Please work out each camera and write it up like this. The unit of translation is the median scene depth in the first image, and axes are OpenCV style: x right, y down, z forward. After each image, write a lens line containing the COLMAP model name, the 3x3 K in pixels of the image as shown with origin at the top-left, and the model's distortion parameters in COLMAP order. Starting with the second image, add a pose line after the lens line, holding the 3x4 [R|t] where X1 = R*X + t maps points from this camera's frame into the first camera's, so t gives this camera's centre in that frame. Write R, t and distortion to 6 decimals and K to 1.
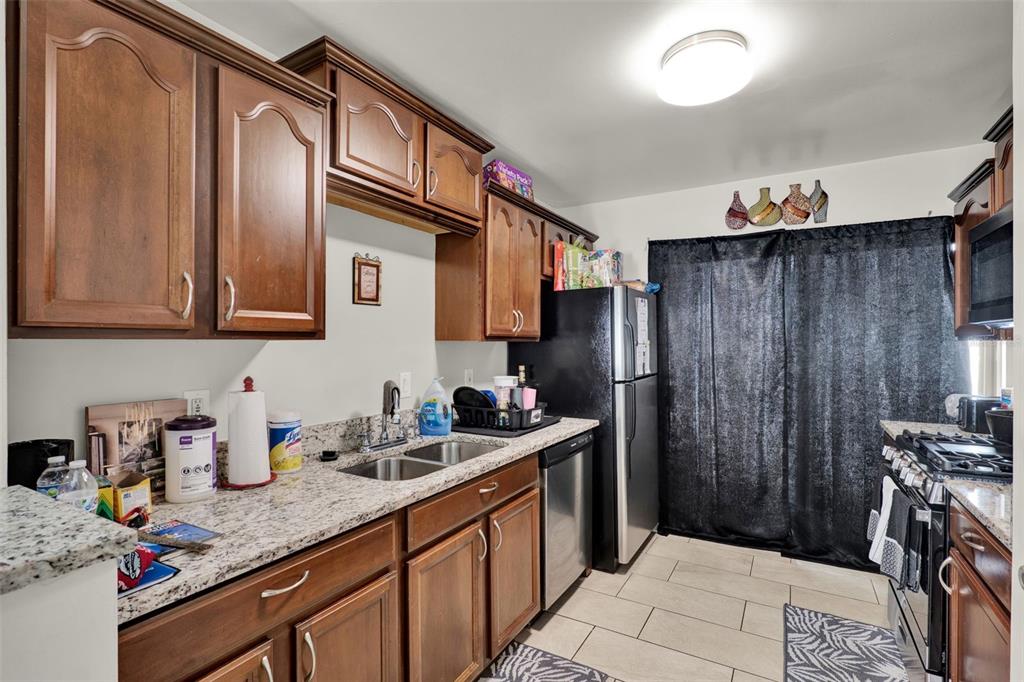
lens RADIAL K [[474.4, 0, 512.0], [0, 474.4, 341.0], [0, 0, 1]] dist [-0.029496, 0.008239]
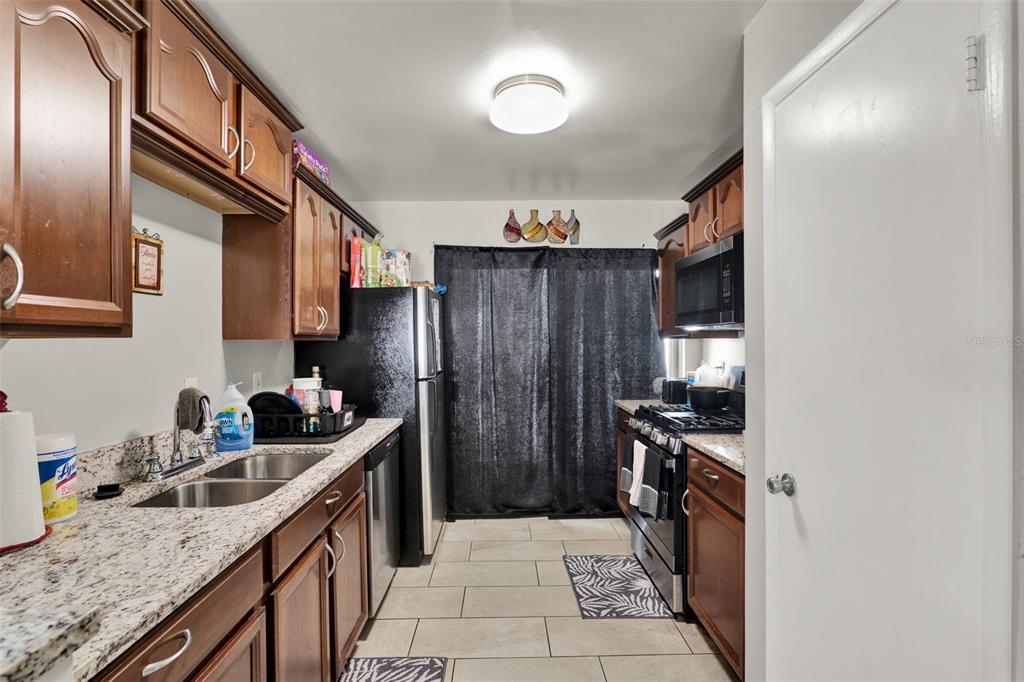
lens RADIAL K [[474.4, 0, 512.0], [0, 474.4, 341.0], [0, 0, 1]] dist [-0.029496, 0.008239]
pose [[0.855172, -0.002055, 0.518340, -0.165993], [0.001956, 0.999998, 0.000738, 0.002200], [-0.518341, 0.000383, 0.855174, 0.019055]]
